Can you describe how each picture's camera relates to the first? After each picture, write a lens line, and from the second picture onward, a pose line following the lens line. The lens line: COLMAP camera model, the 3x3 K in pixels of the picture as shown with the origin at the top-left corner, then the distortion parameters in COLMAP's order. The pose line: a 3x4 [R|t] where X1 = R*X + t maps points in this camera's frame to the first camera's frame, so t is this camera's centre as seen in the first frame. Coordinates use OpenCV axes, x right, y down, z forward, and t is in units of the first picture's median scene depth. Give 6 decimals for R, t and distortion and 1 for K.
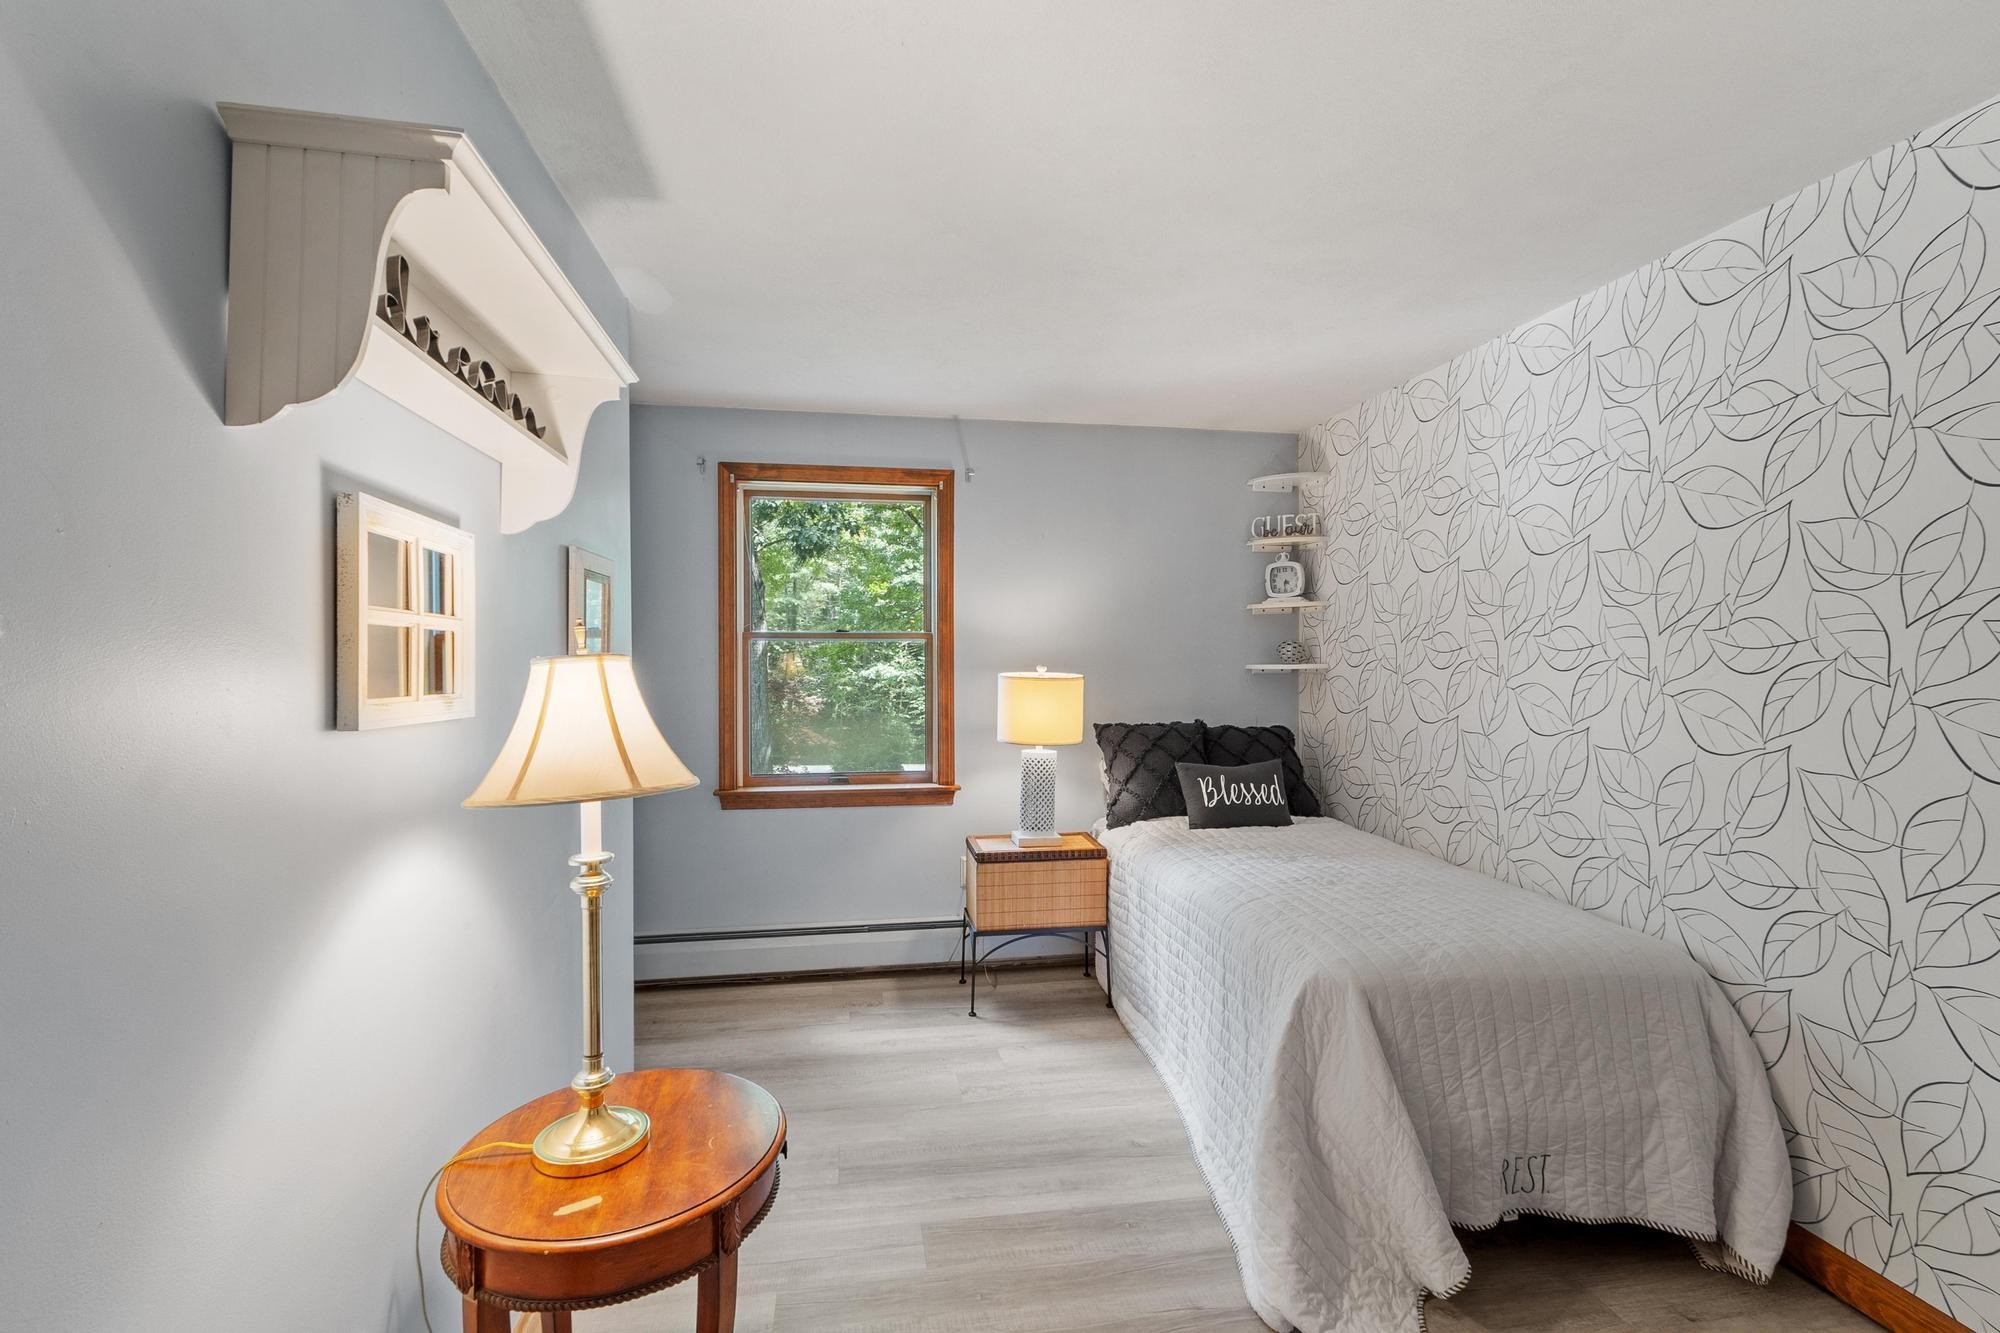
lens RADIAL K [[893.3, 0, 1000.0], [0, 893.3, 666.5], [0, 0, 1]] dist [-0.001452, -0.000249]
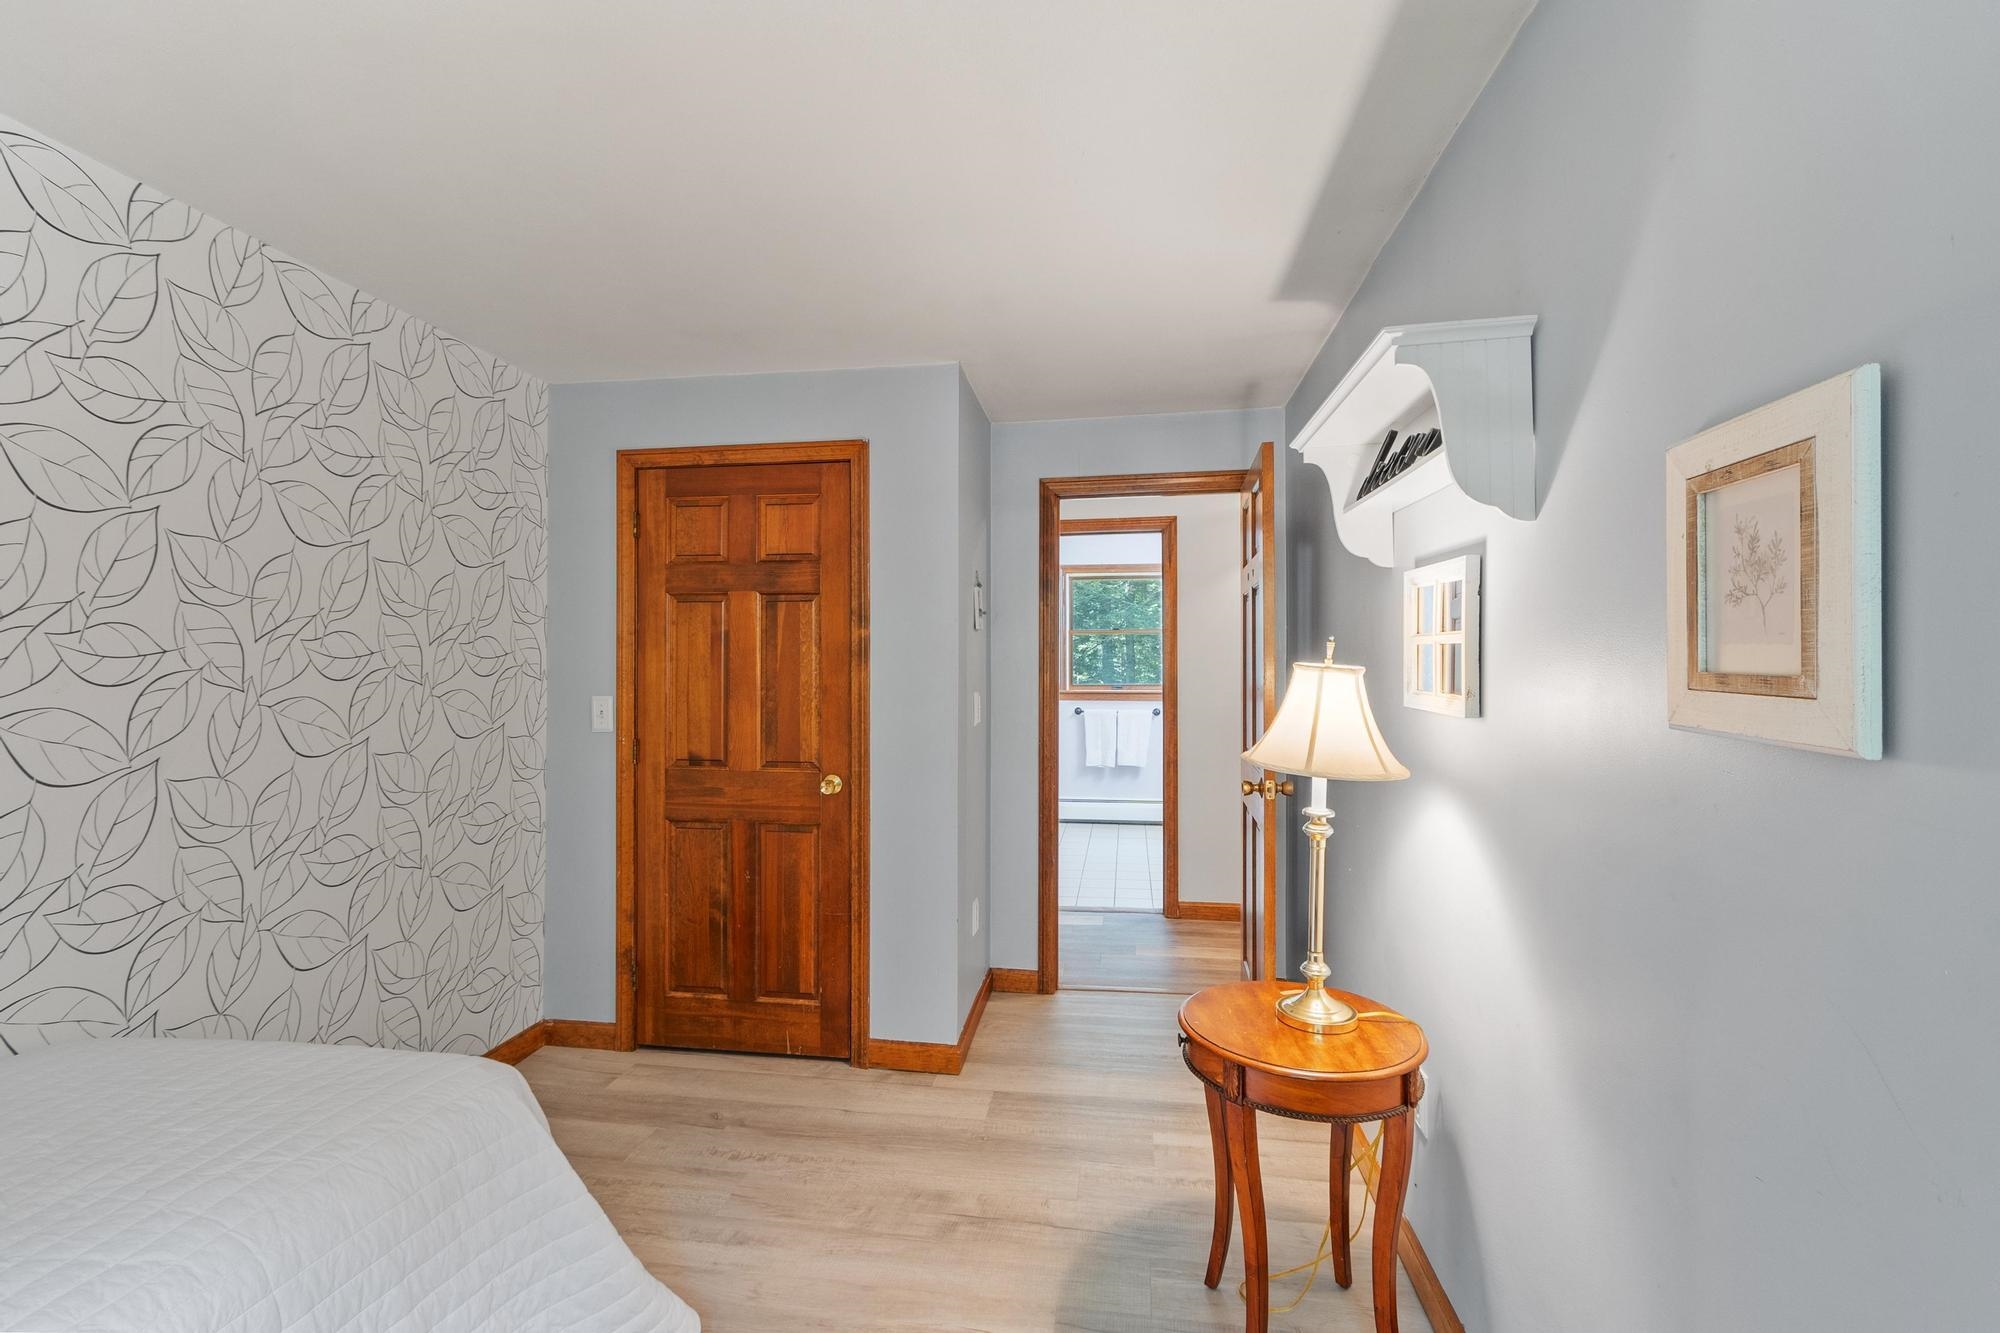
lens RADIAL K [[891.3, 0, 1000.0], [0, 891.3, 666.5], [0, 0, 1]] dist [0.016870, -0.000127]
pose [[-0.954161, 0.008153, 0.299184, -0.288390], [0.012762, 0.999828, 0.013456, -0.012988], [-0.299023, 0.016657, -0.954101, 1.720966]]
